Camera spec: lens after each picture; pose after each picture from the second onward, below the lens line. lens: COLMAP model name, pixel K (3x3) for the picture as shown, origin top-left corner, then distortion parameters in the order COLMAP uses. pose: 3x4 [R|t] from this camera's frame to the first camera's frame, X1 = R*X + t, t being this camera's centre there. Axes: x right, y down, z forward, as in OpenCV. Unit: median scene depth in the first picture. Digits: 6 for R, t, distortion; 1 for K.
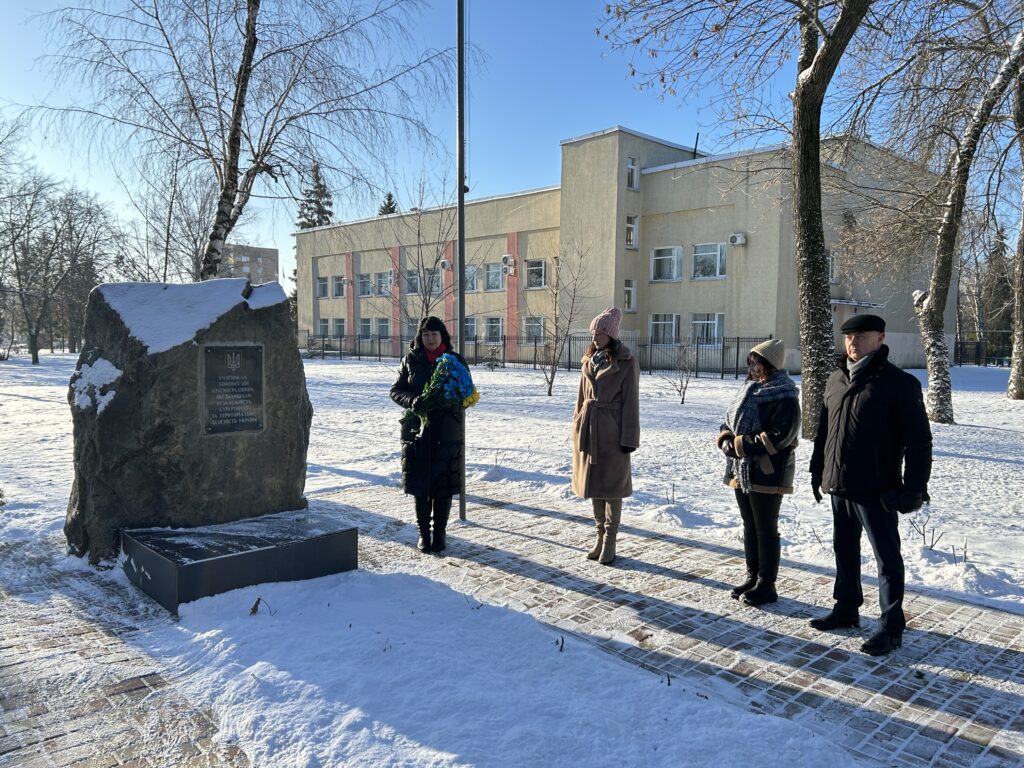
lens RADIAL K [[770.2, 0, 517.7], [0, 770.2, 389.8], [0, 0, 1]] dist [0.041387, -0.034923]
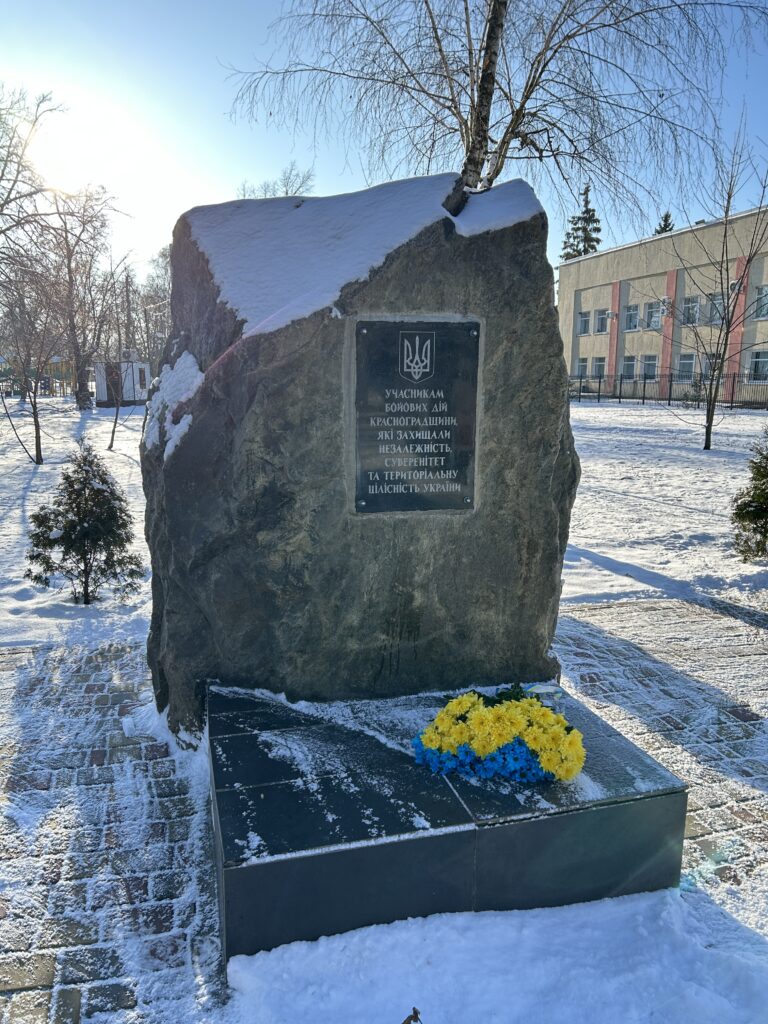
lens RADIAL K [[770.2, 0, 382.4], [0, 770.2, 519.5], [0, 0, 1]] dist [0.041387, -0.034923]
pose [[0.881700, 0.084165, -0.464243, -0.162938], [-0.033510, 0.992646, 0.116319, 0.005603], [0.470619, -0.087002, 0.878037, 0.569568]]
